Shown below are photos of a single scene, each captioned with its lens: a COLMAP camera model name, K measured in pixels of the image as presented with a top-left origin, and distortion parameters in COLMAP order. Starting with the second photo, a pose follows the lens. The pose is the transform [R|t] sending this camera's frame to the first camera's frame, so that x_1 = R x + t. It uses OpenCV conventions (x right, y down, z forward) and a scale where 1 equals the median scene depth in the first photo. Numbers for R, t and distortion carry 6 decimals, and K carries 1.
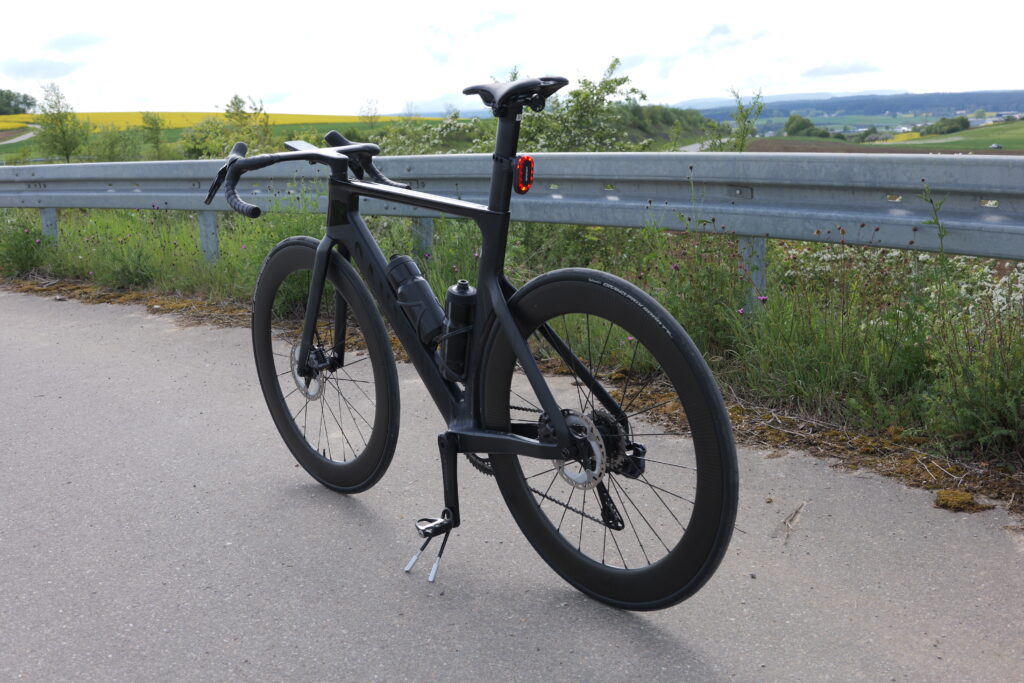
lens RADIAL K [[1195.8, 0, 512.0], [0, 1195.8, 341.5], [0, 0, 1]] dist [-0.009140, -0.041590]
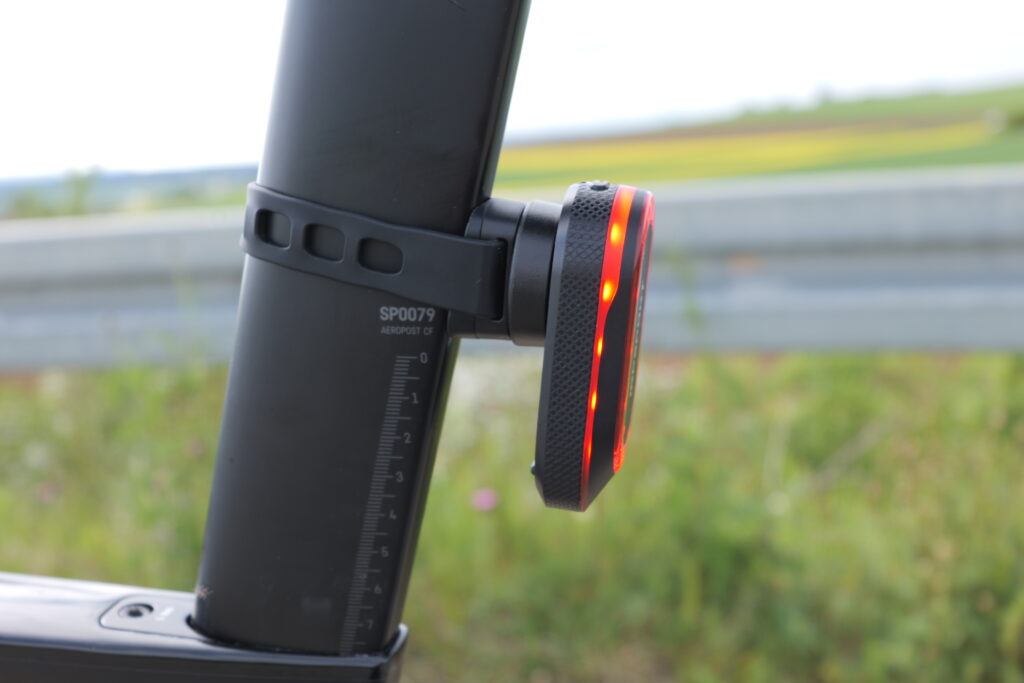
lens RADIAL K [[1195.8, 0, 512.0], [0, 1195.8, 341.5], [0, 0, 1]] dist [-0.009140, -0.041590]
pose [[0.798624, -0.139323, 0.585481, -0.038324], [0.176745, 0.984233, -0.006877, -0.080622], [-0.575291, 0.108974, 0.810657, 0.520853]]
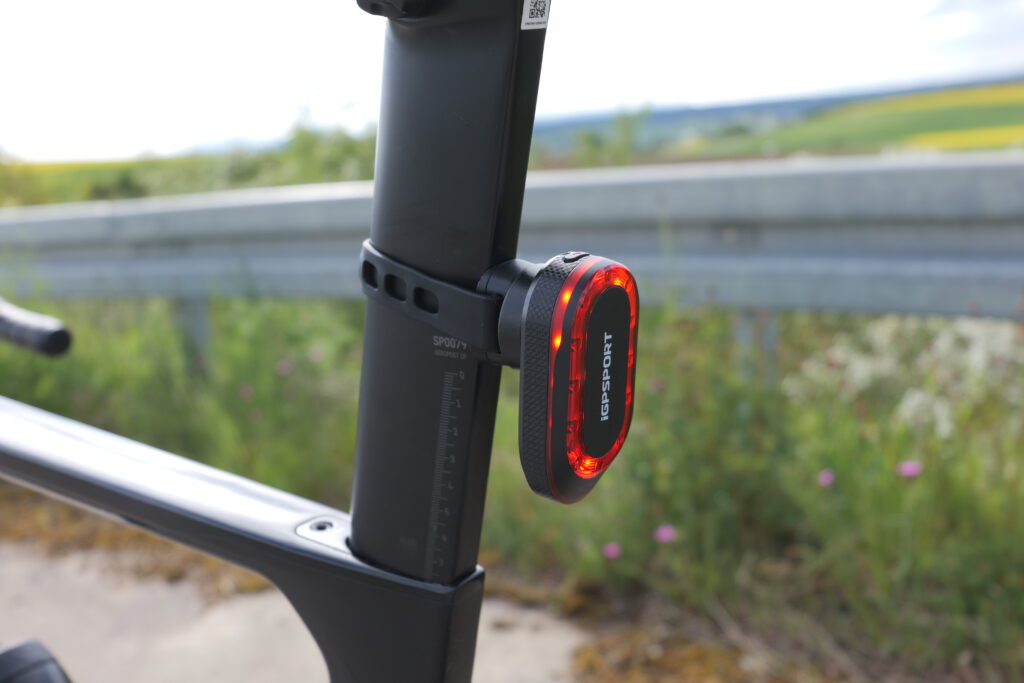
lens RADIAL K [[1195.8, 0, 512.0], [0, 1195.8, 341.5], [0, 0, 1]] dist [-0.009140, -0.041590]
pose [[0.982861, -0.094712, 0.158157, -0.013026], [0.098602, 0.994983, -0.016917, -0.081717], [-0.155762, 0.032222, 0.987269, 0.486931]]
